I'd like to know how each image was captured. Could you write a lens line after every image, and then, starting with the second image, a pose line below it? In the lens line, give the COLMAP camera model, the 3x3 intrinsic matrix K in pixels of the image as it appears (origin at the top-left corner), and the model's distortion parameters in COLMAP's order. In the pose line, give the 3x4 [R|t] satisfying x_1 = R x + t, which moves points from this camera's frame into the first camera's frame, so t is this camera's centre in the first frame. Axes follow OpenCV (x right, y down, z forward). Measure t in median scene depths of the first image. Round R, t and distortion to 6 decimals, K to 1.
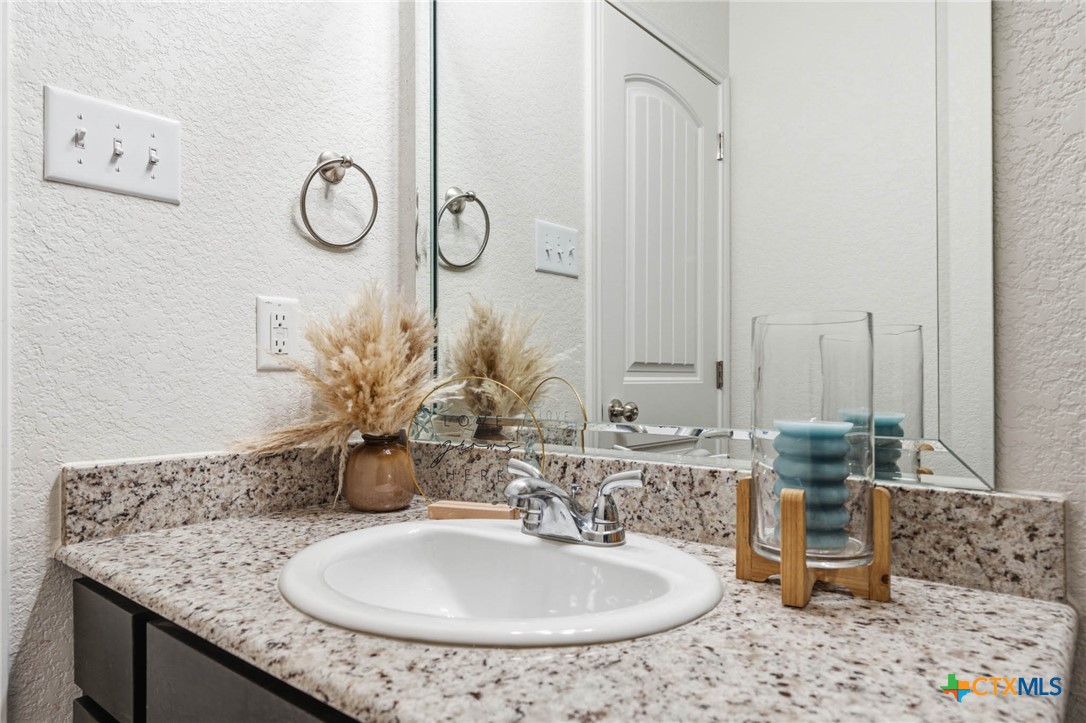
lens RADIAL K [[707.0, 0, 543.0], [0, 707.0, 361.5], [0, 0, 1]] dist [-0.001597, 0.000373]
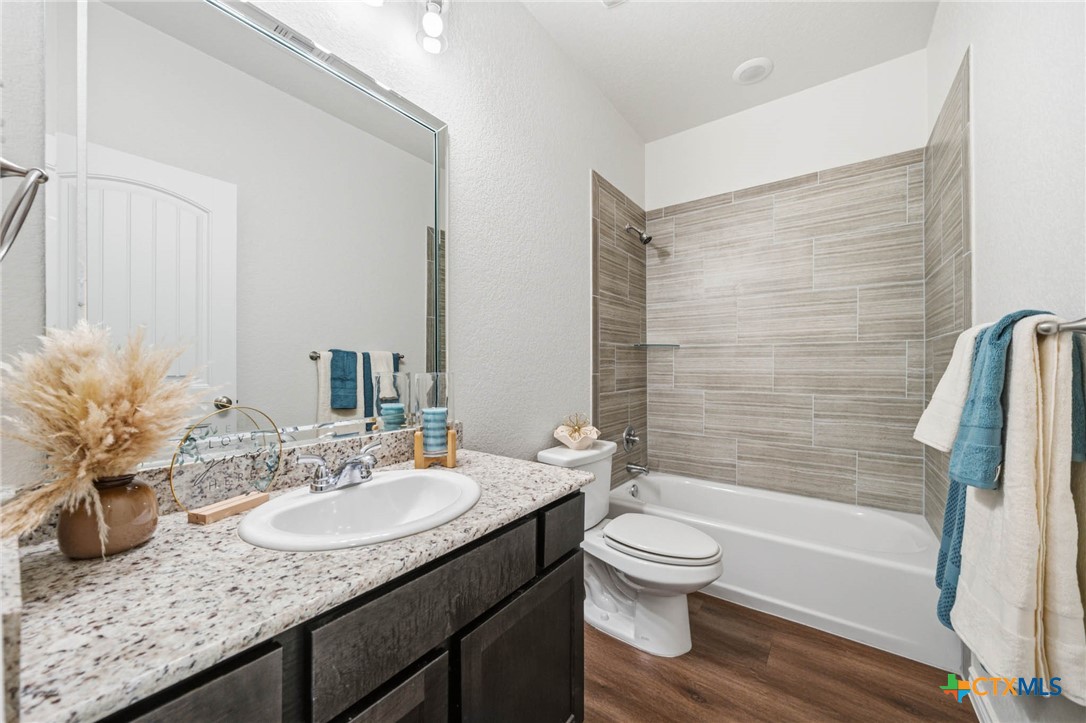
lens RADIAL K [[394.4, 0, 543.0], [0, 394.4, 361.5], [0, 0, 1]] dist [-0.000949, -0.000082]
pose [[-0.072485, 0.009778, 0.997322, -1.500622], [-0.021091, 0.999713, -0.011334, -0.116324], [-0.997146, -0.021856, -0.072258, 0.779934]]
